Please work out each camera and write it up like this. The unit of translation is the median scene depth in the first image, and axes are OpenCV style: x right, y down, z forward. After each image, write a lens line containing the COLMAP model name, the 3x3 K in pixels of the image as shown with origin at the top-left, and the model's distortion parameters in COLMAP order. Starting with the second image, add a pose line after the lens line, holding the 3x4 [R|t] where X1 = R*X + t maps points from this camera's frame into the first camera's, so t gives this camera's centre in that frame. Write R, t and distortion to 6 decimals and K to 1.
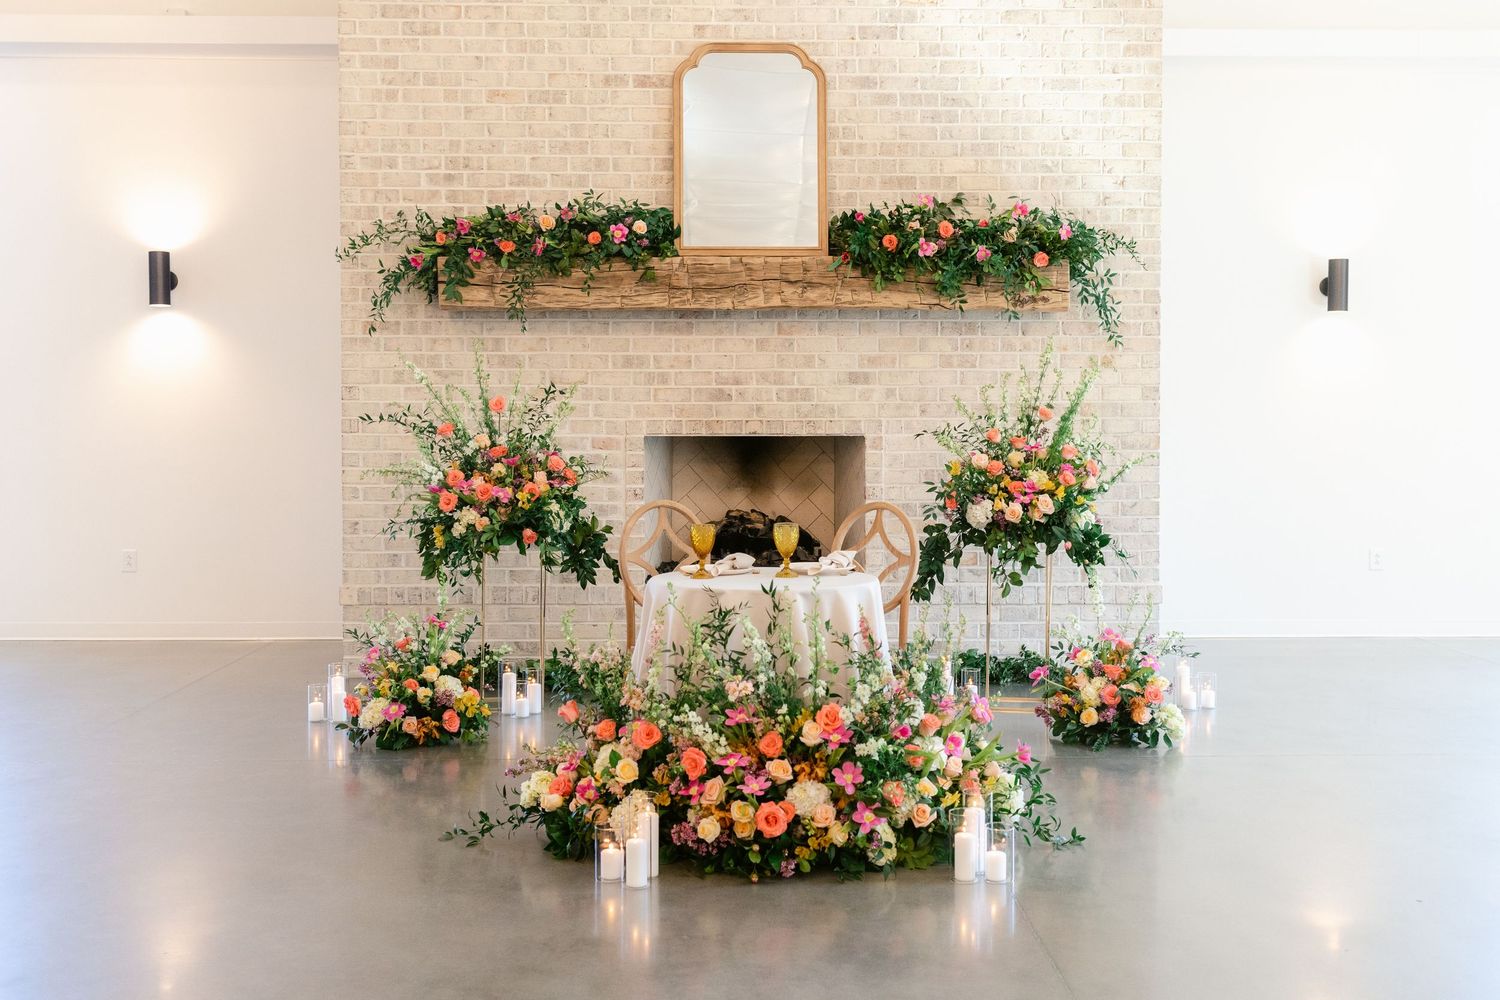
lens RADIAL K [[1559.0, 0, 750.0], [0, 1559.0, 500.0], [0, 0, 1]] dist [0.005324, 0.006875]
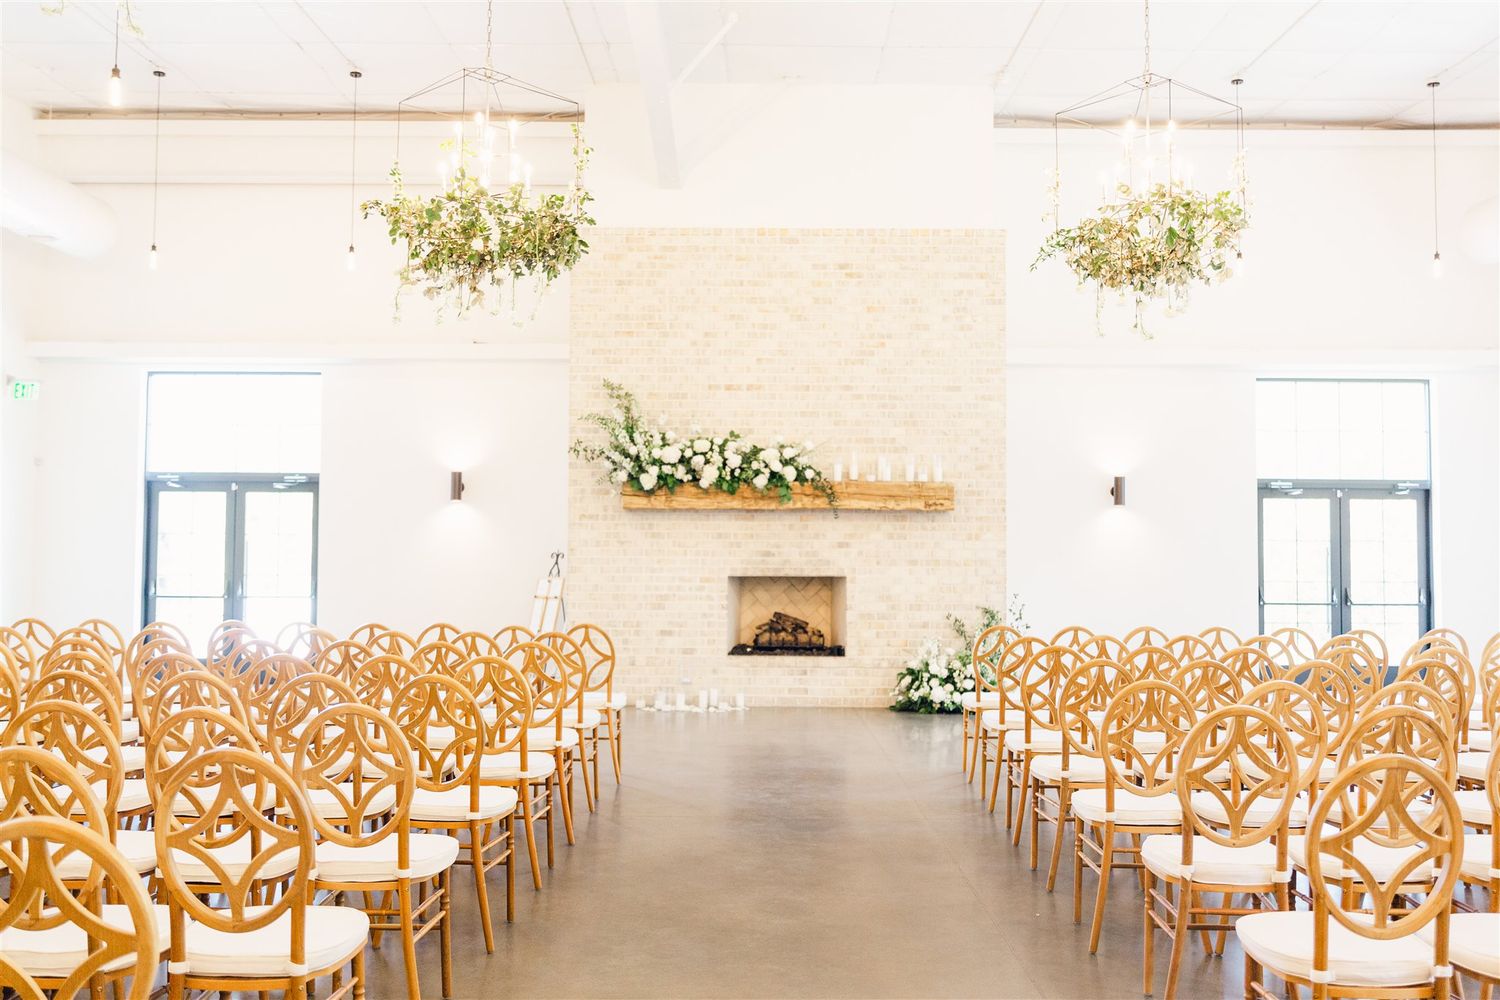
lens RADIAL K [[1451.9, 0, 750.0], [0, 1451.9, 500.0], [0, 0, 1]] dist [-0.000963, -0.002729]
pose [[0.999855, 0.005623, -0.016082, -0.013973], [-0.006983, 0.996288, -0.085804, 0.017469], [0.015540, 0.085904, 0.996182, -0.735090]]
